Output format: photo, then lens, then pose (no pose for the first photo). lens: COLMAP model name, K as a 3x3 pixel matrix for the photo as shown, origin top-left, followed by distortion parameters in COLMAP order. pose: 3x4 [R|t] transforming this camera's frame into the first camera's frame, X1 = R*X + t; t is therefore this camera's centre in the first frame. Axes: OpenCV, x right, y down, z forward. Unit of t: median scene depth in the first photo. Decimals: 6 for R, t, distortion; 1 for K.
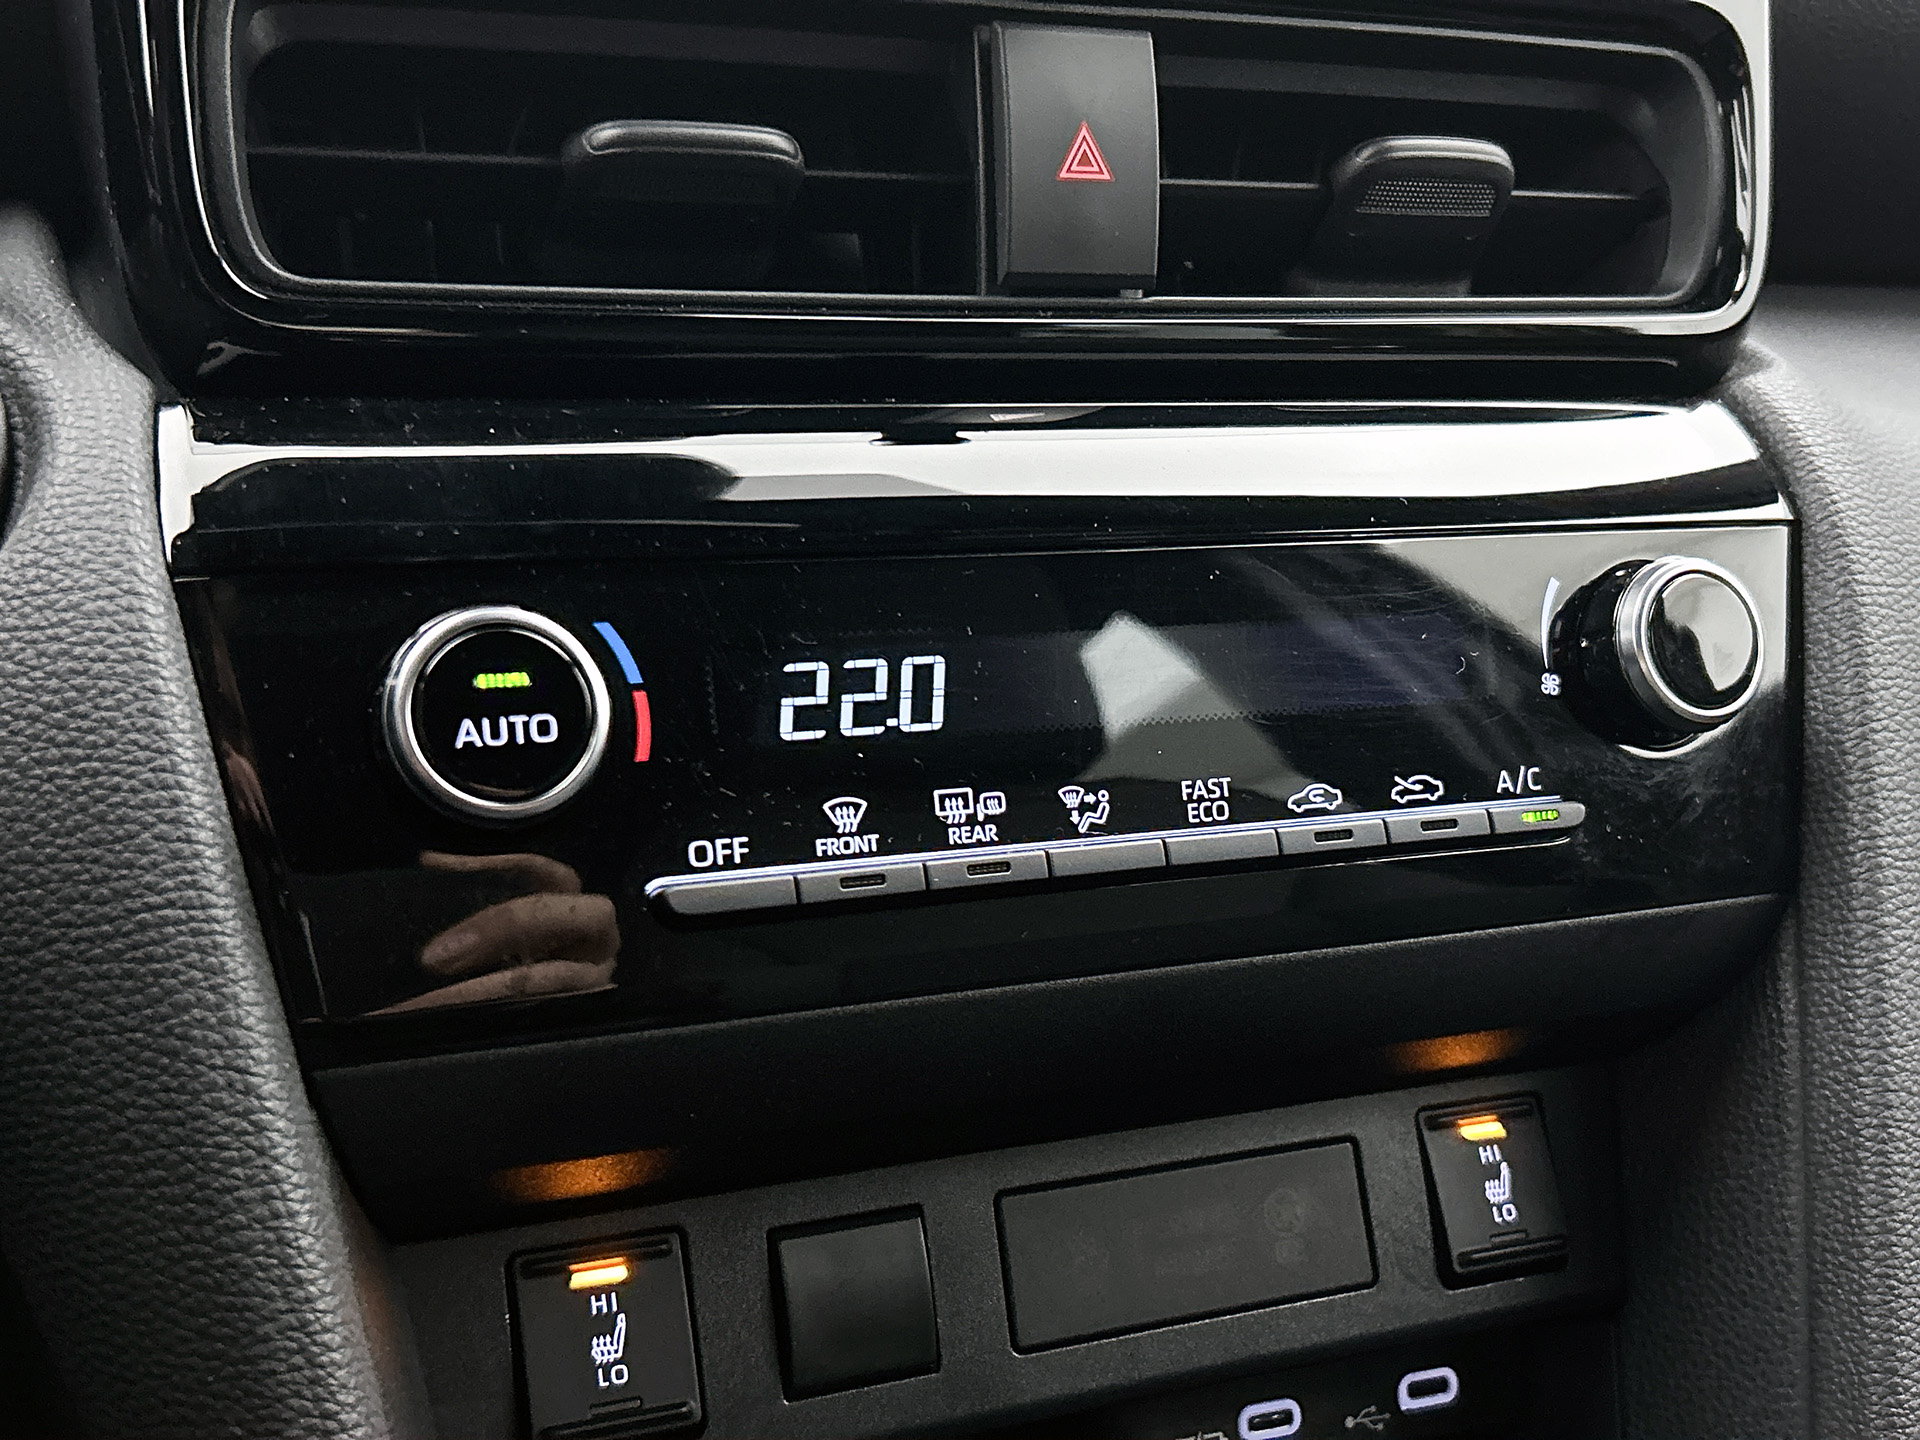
lens RADIAL K [[2213.2, 0, 961.3], [0, 2213.2, 734.5], [0, 0, 1]] dist [-0.006124, 0.000000]
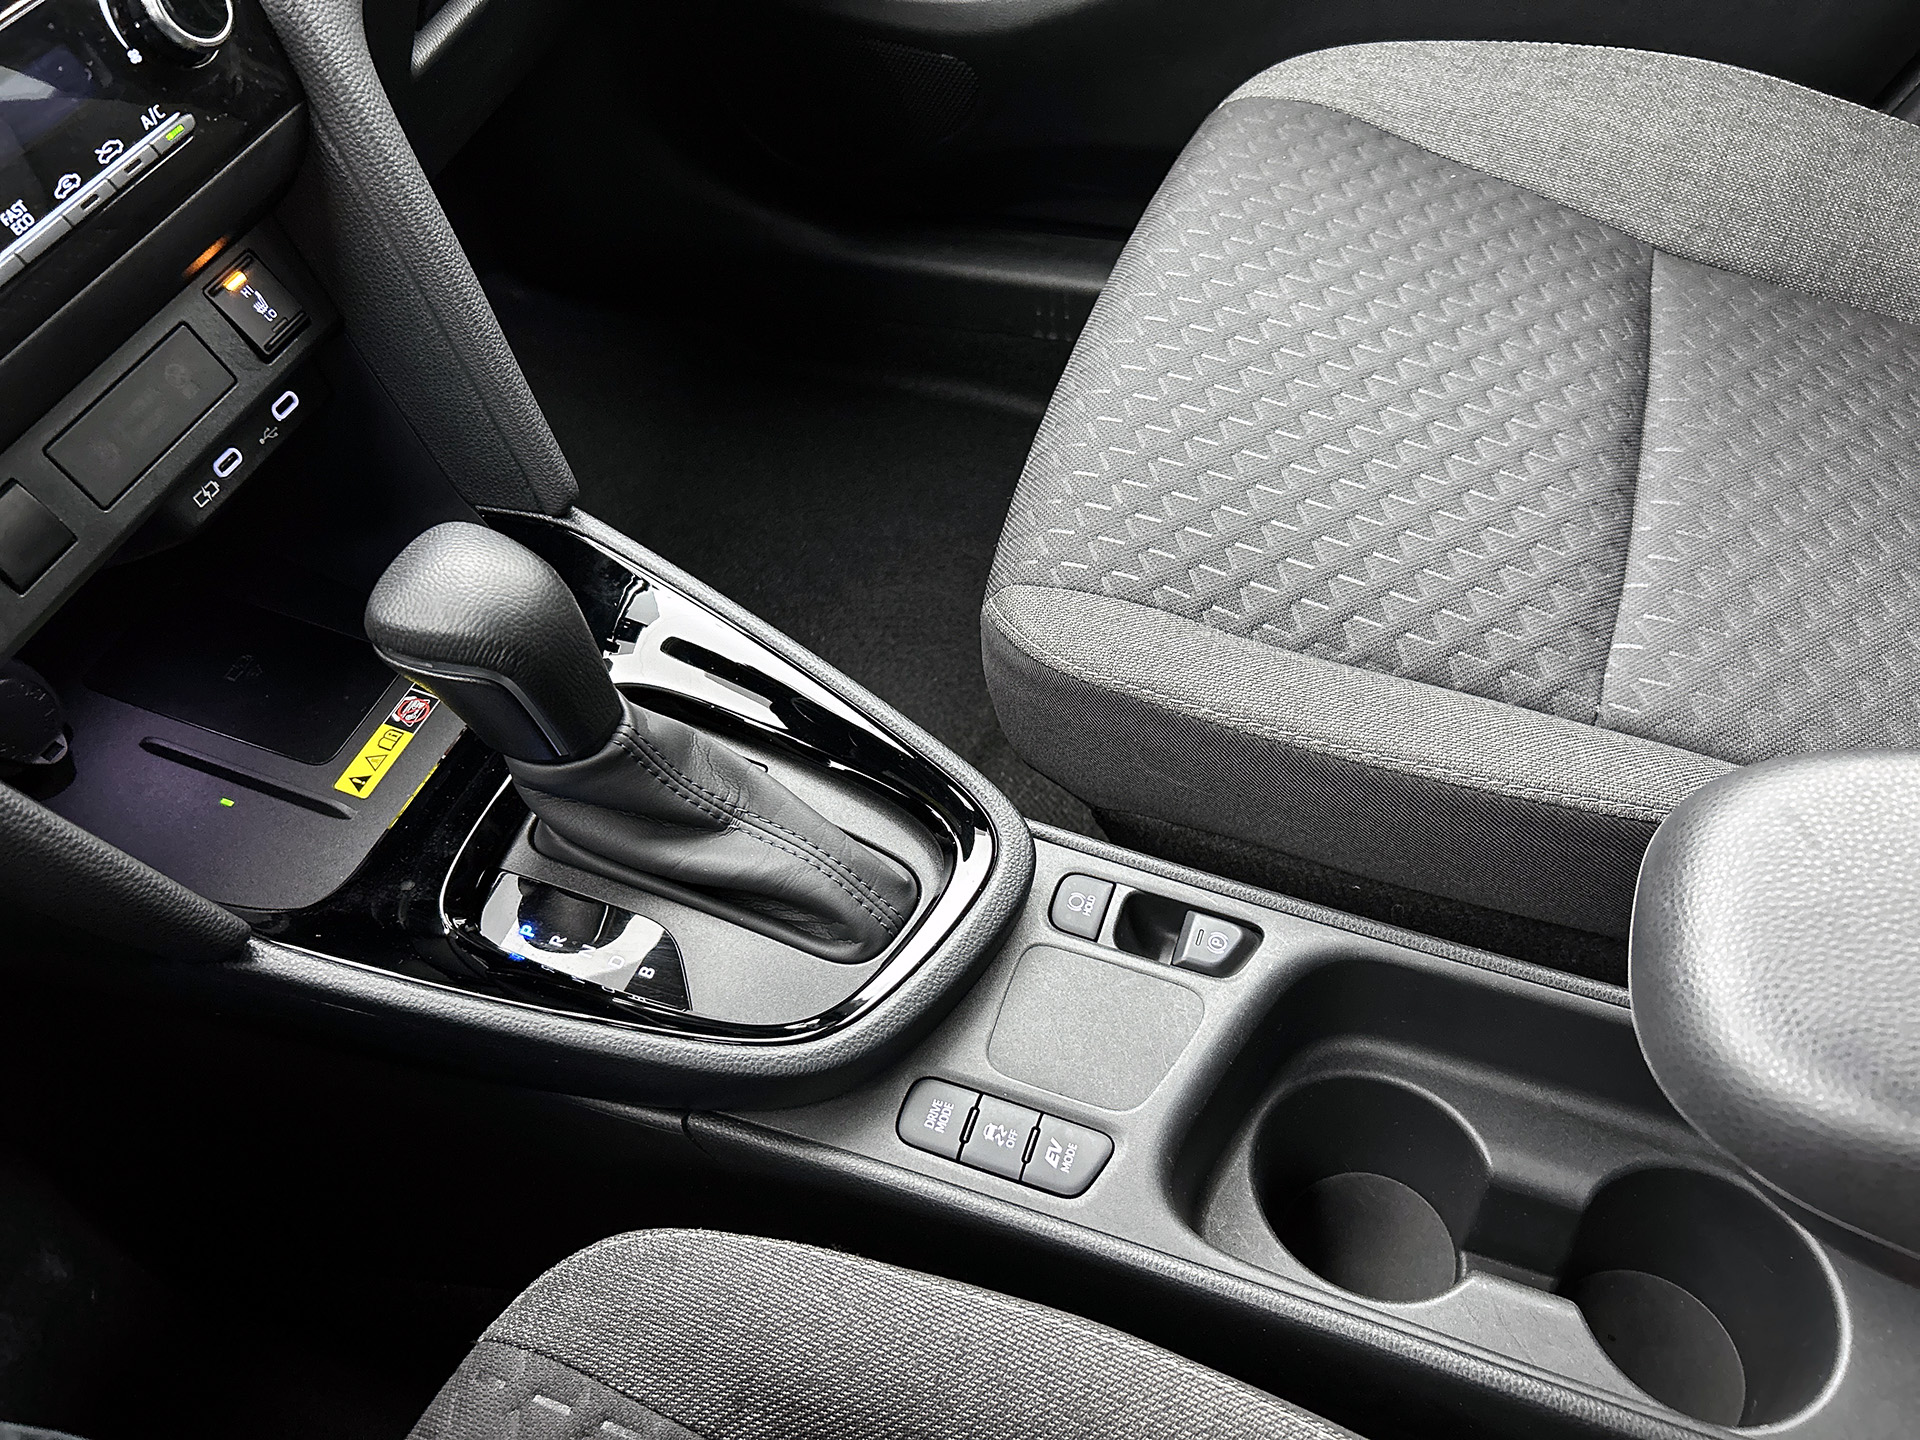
lens RADIAL K [[1454.5, 0, 946.1], [0, 1454.5, 733.0], [0, 0, 1]] dist [0.032507, -0.043205]
pose [[0.685743, -0.616569, 0.386780, -0.092396], [0.262541, 0.705168, 0.658643, -0.257921], [-0.678844, -0.350114, 0.645439, -0.459742]]
